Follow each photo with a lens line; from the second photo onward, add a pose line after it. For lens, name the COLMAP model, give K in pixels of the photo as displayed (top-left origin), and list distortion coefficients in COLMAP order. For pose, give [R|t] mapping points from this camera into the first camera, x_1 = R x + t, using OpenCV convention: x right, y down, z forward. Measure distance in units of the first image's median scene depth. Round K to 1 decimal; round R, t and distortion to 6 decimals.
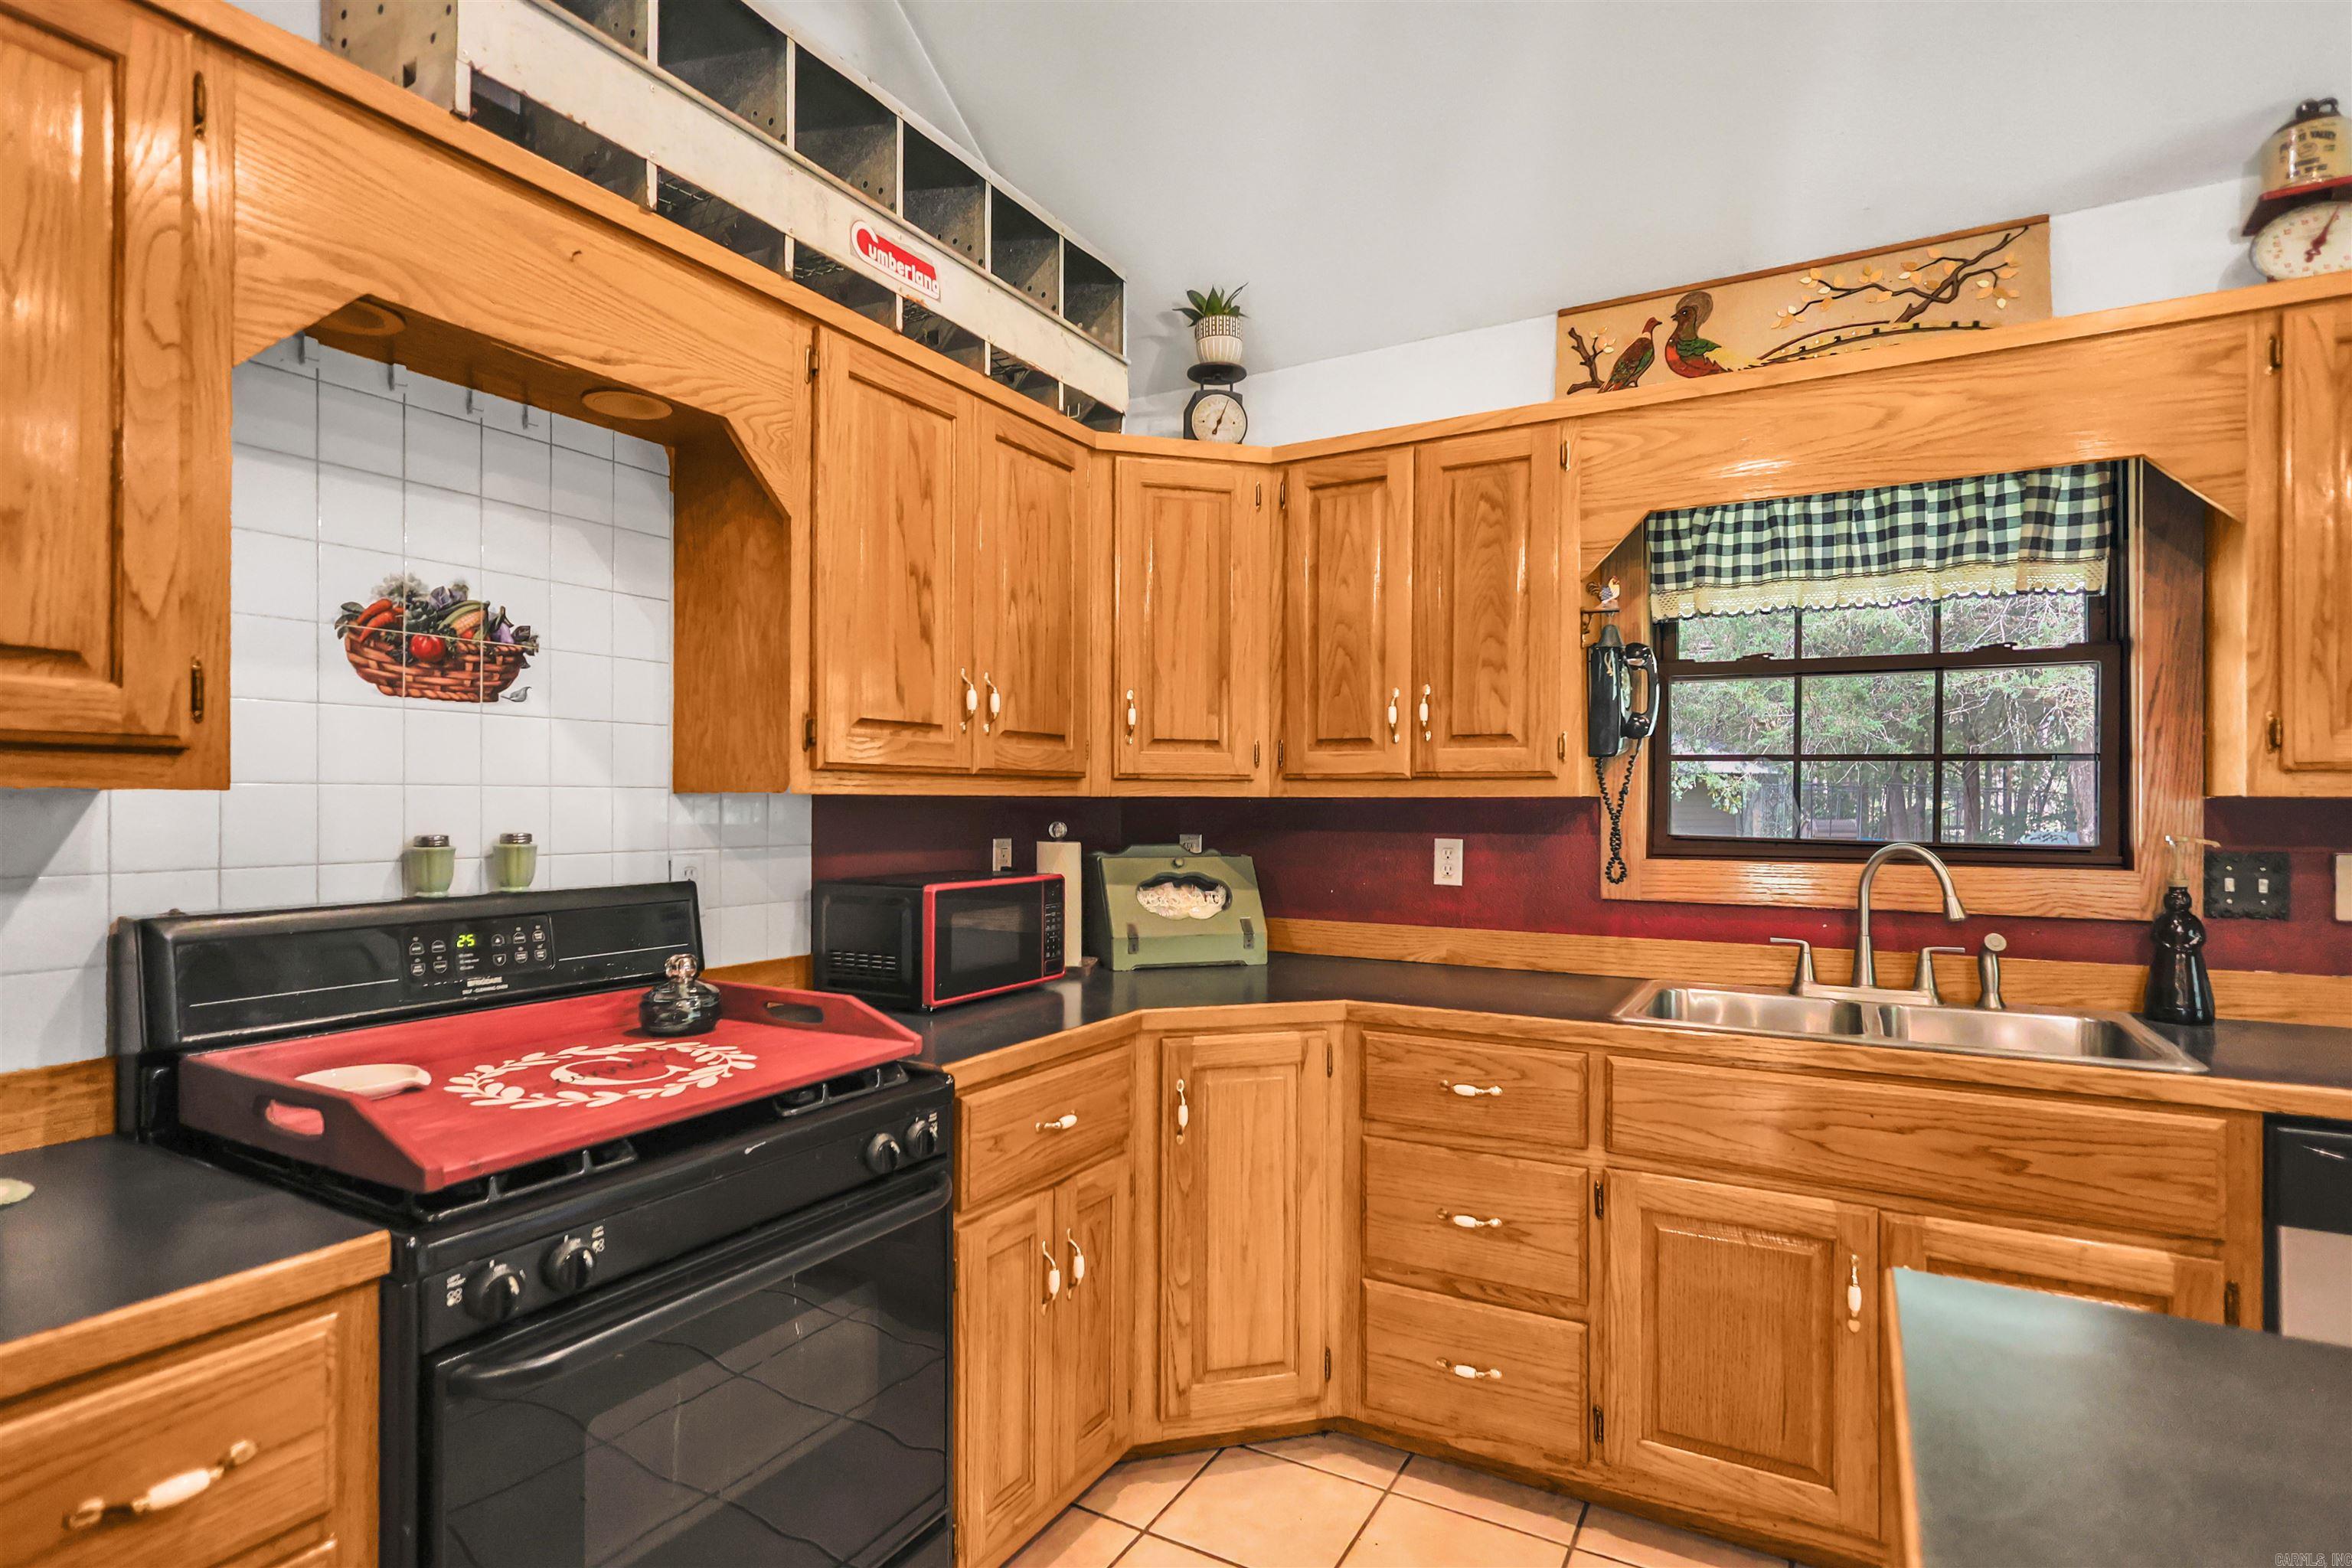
lens RADIAL K [[1150.0, 0, 1156.0], [0, 1150.0, 791.9], [0, 0, 1]] dist [0.002897, 0.000876]
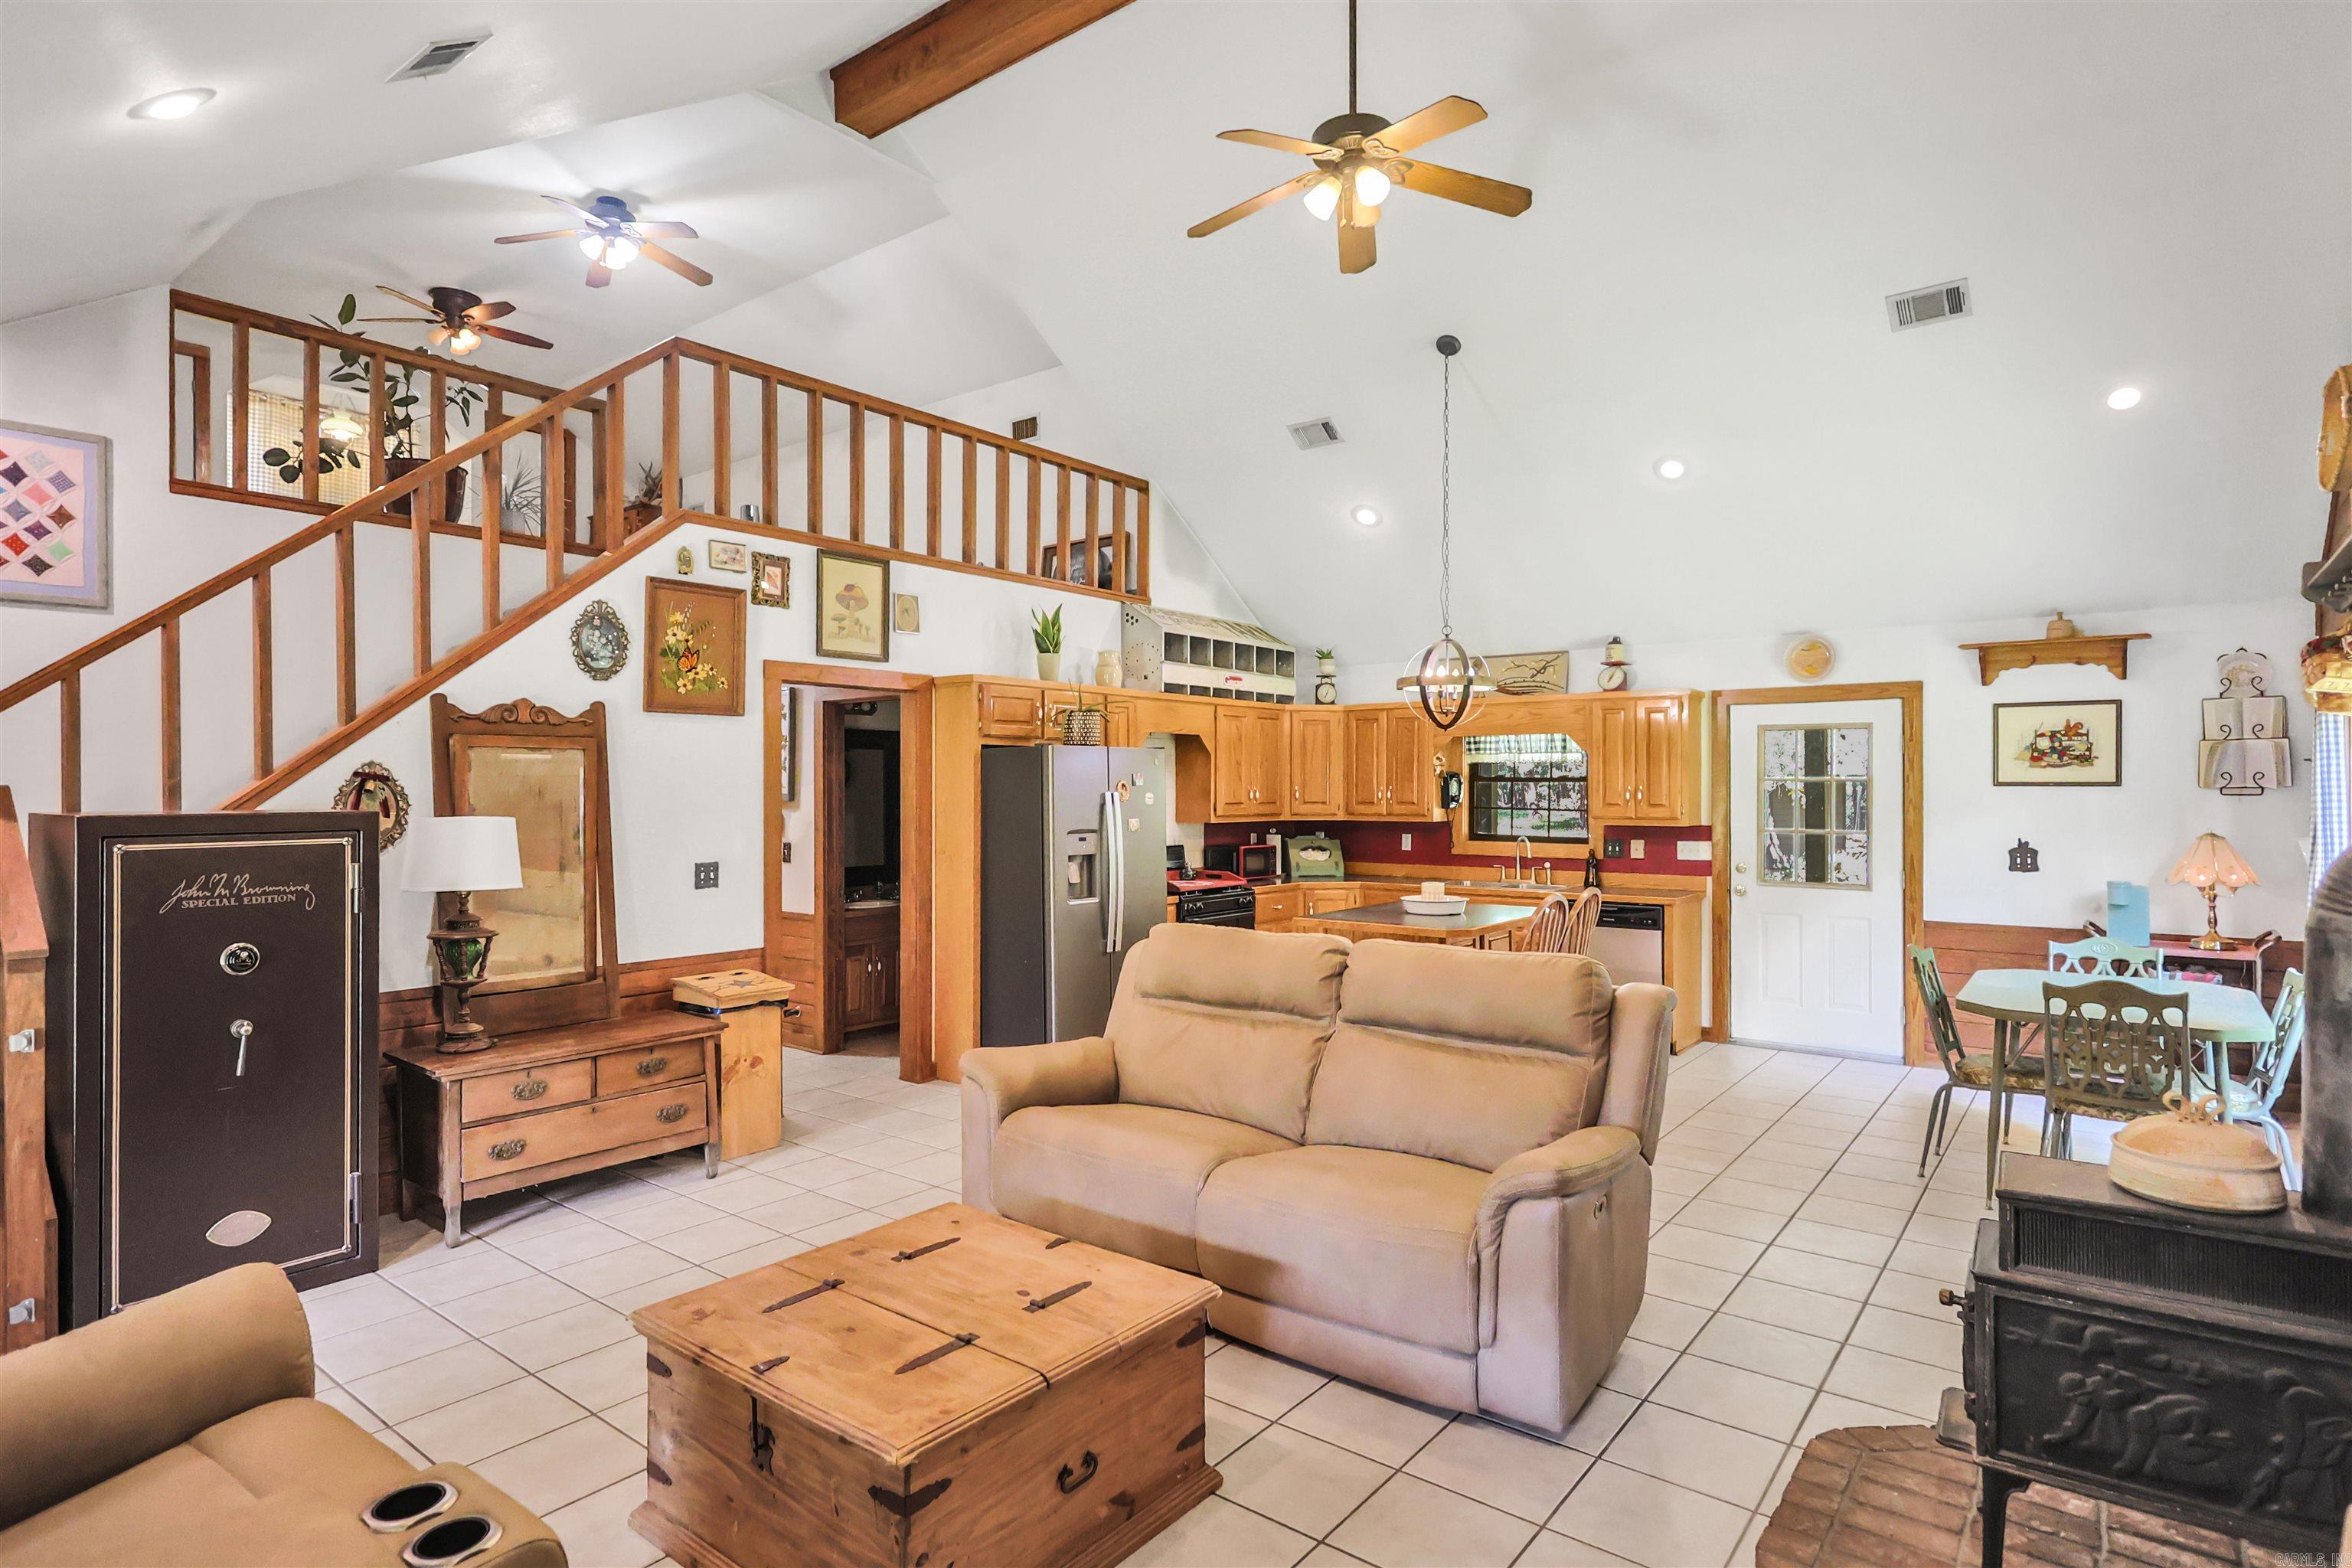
lens RADIAL K [[1229.8, 0, 1170.6], [0, 1229.8, 790.8], [0, 0, 1]] dist [-0.007294, -0.000813]
pose [[0.991129, 0.000527, -0.132905, 0.092649], [0.001111, 0.999924, 0.012248, -0.133620], [0.132902, -0.012287, 0.991053, -2.667431]]
